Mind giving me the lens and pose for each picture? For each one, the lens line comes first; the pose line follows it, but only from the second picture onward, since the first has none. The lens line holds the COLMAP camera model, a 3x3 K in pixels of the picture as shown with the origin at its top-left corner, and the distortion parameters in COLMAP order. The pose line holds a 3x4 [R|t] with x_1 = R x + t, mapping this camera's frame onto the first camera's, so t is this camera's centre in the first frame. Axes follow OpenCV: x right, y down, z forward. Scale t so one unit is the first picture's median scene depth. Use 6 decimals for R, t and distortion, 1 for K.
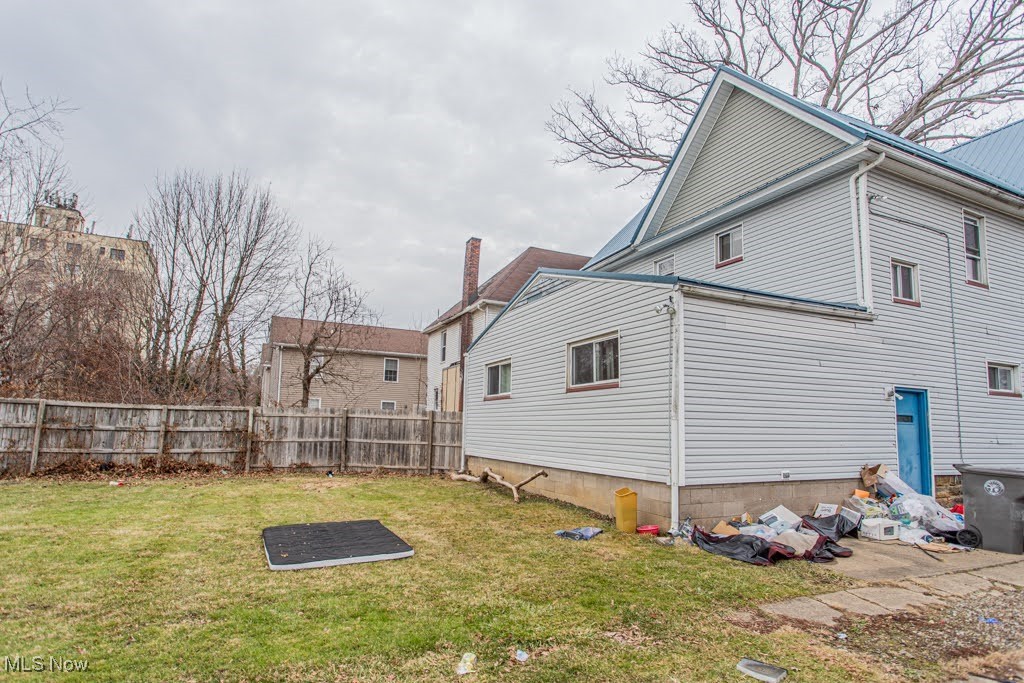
lens RADIAL K [[556.2, 0, 505.5], [0, 556.2, 371.7], [0, 0, 1]] dist [0.005128, 0.000602]
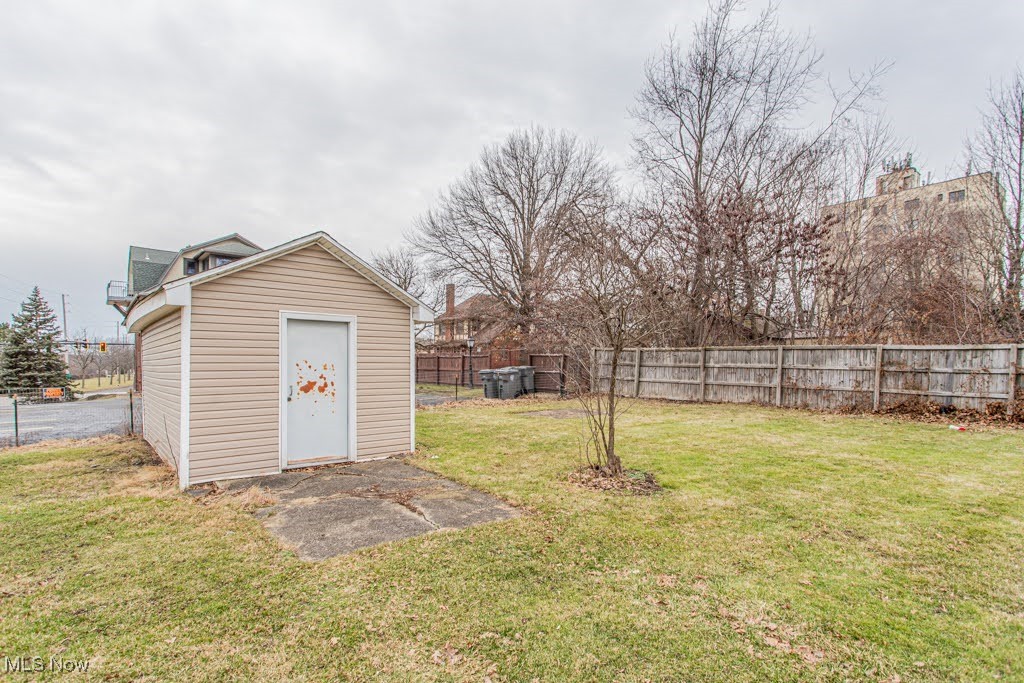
lens RADIAL K [[508.1, 0, 508.1], [0, 508.1, 370.0], [0, 0, 1]] dist [0.000319, 0.000659]
pose [[0.221415, -0.005987, -0.975161, -0.018993], [0.096802, 0.995177, 0.015870, 0.013429], [0.970363, -0.097912, 0.220926, 0.069983]]
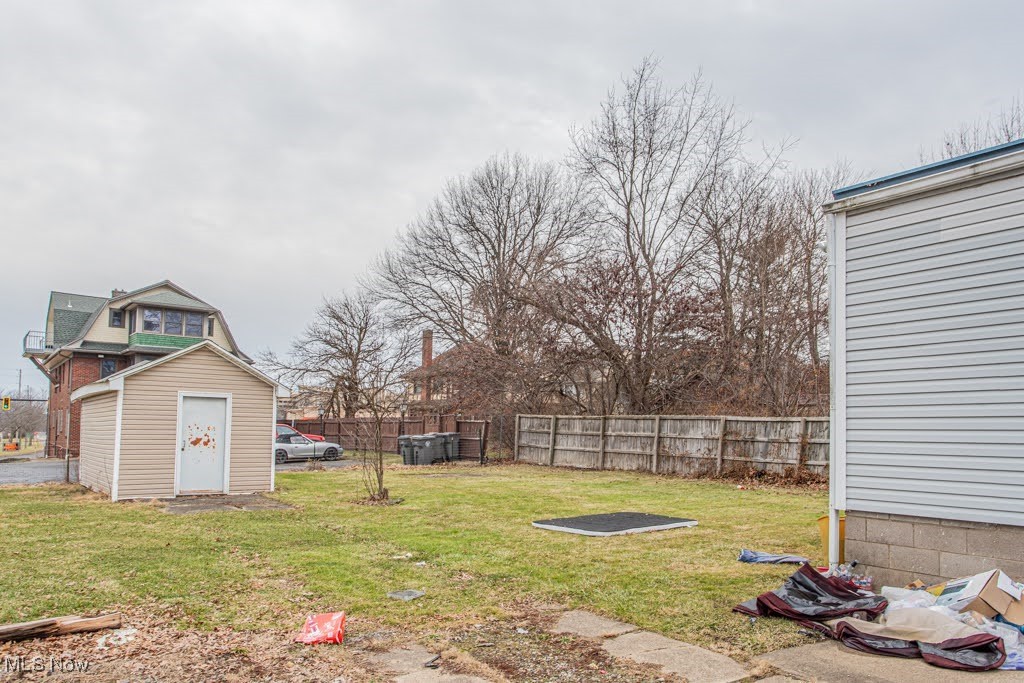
lens RADIAL K [[719.1, 0, 503.1], [0, 719.1, 409.6], [0, 0, 1]] dist [-0.012355, -0.000102]
pose [[0.168020, -0.045887, -0.984715, 0.632286], [0.083927, 0.995955, -0.032090, 0.047112], [0.982204, -0.077253, 0.171192, 0.275203]]
